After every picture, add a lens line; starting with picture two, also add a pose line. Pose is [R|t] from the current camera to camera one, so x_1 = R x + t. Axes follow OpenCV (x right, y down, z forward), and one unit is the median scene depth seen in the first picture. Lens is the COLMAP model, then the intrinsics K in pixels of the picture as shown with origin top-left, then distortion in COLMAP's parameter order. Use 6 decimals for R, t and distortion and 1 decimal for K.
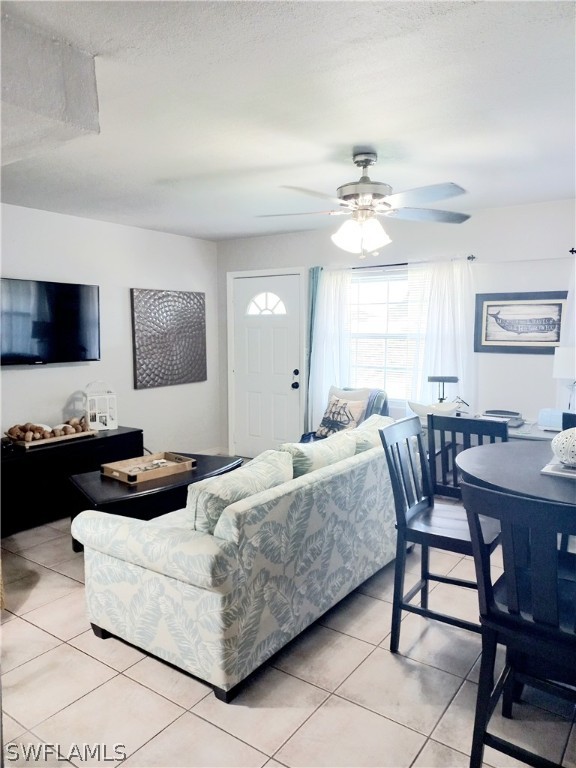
lens RADIAL K [[555.3, 0, 287.4], [0, 555.3, 384.3], [0, 0, 1]] dist [0.089898, 0.000875]
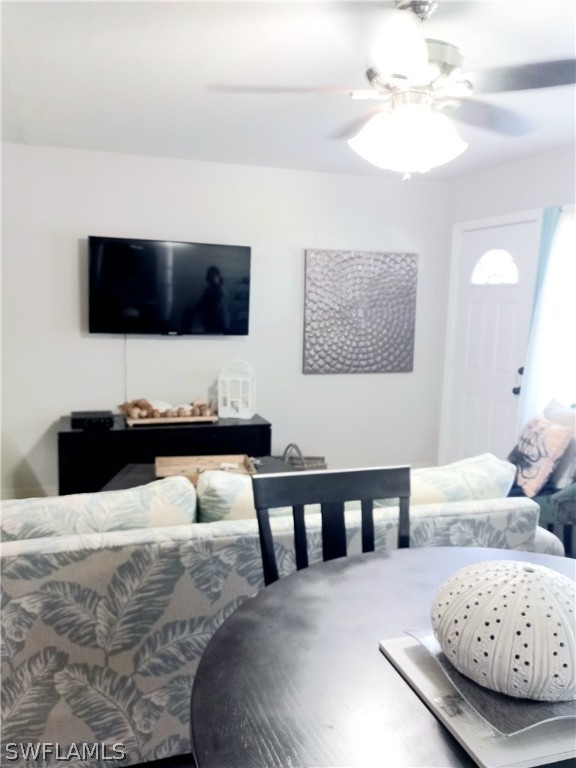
lens RADIAL K [[642.9, 0, 288.6], [0, 642.9, 383.0], [0, 0, 1]] dist [0.040828, -0.035557]
pose [[0.799544, 0.100250, -0.592181, 0.302429], [-0.088459, 0.994874, 0.048988, -0.024766], [0.594057, 0.013216, 0.804314, 0.265470]]
